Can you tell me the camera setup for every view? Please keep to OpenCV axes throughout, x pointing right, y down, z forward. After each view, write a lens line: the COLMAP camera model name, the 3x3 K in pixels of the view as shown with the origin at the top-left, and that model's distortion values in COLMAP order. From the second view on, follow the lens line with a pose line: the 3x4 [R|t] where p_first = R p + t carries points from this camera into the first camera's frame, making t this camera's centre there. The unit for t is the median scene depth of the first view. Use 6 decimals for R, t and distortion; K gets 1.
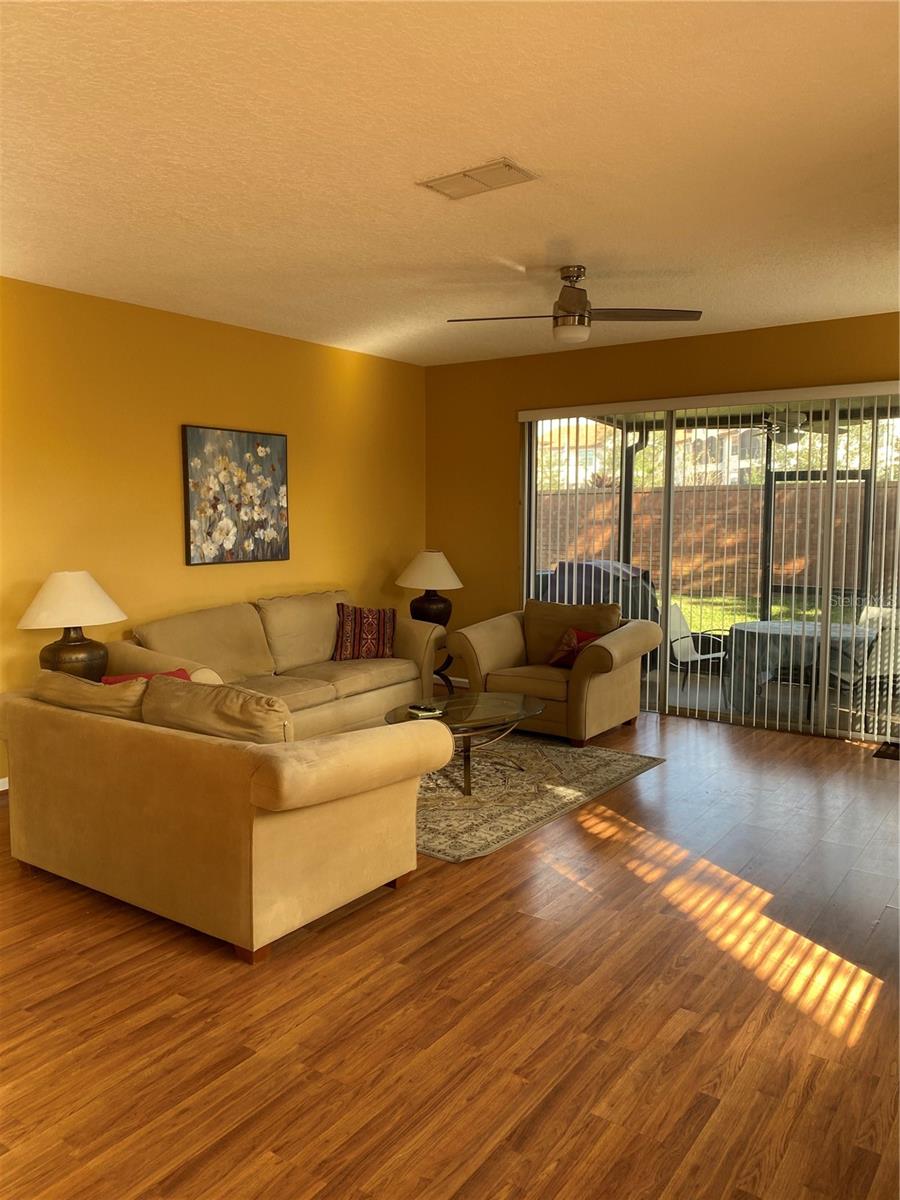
lens RADIAL K [[902.6, 0, 451.0], [0, 902.6, 594.4], [0, 0, 1]] dist [0.028513, -0.004825]
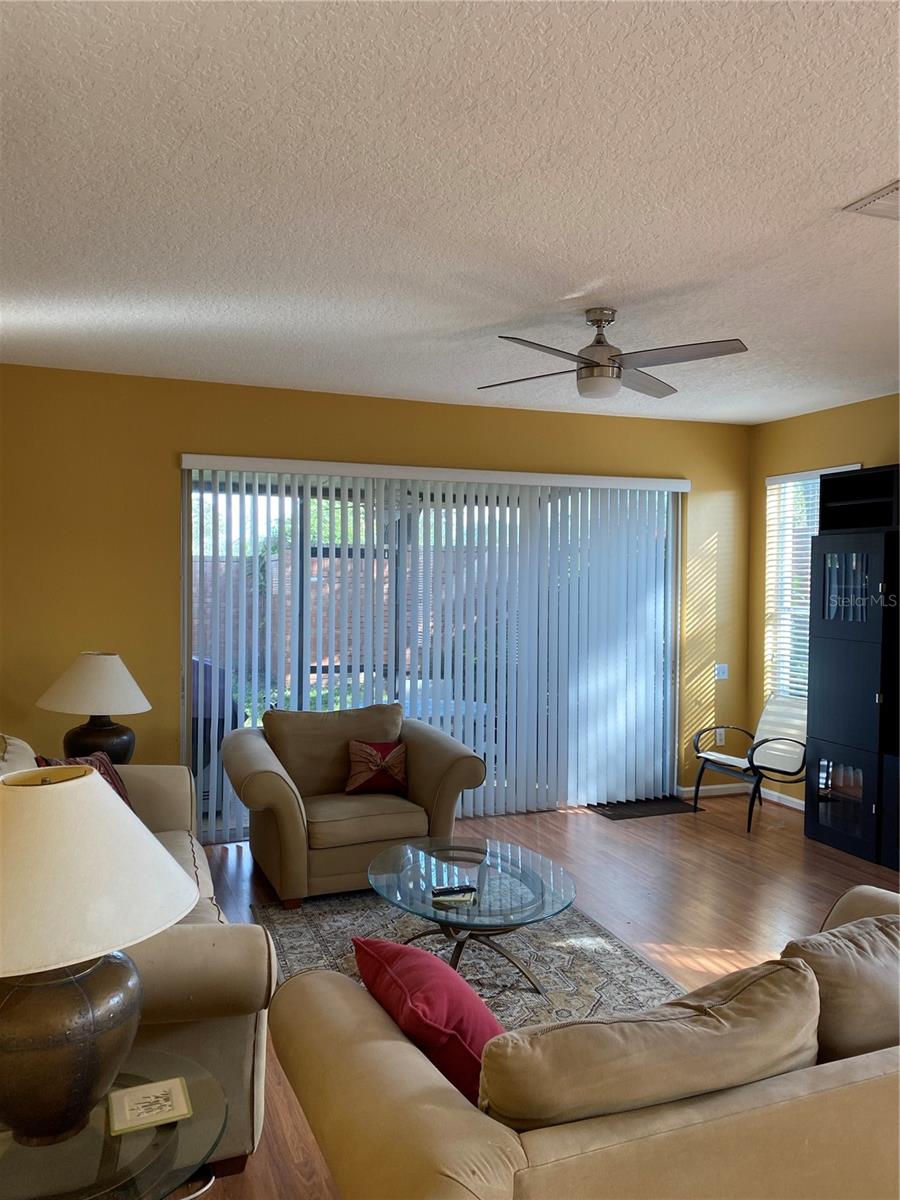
lens RADIAL K [[902.6, 0, 451.0], [0, 902.6, 594.4], [0, 0, 1]] dist [0.028513, -0.004825]
pose [[0.537578, -0.005532, 0.843196, -0.631703], [0.069311, 0.996884, -0.037648, -0.071260], [-0.840361, 0.078682, 0.536286, 0.656409]]
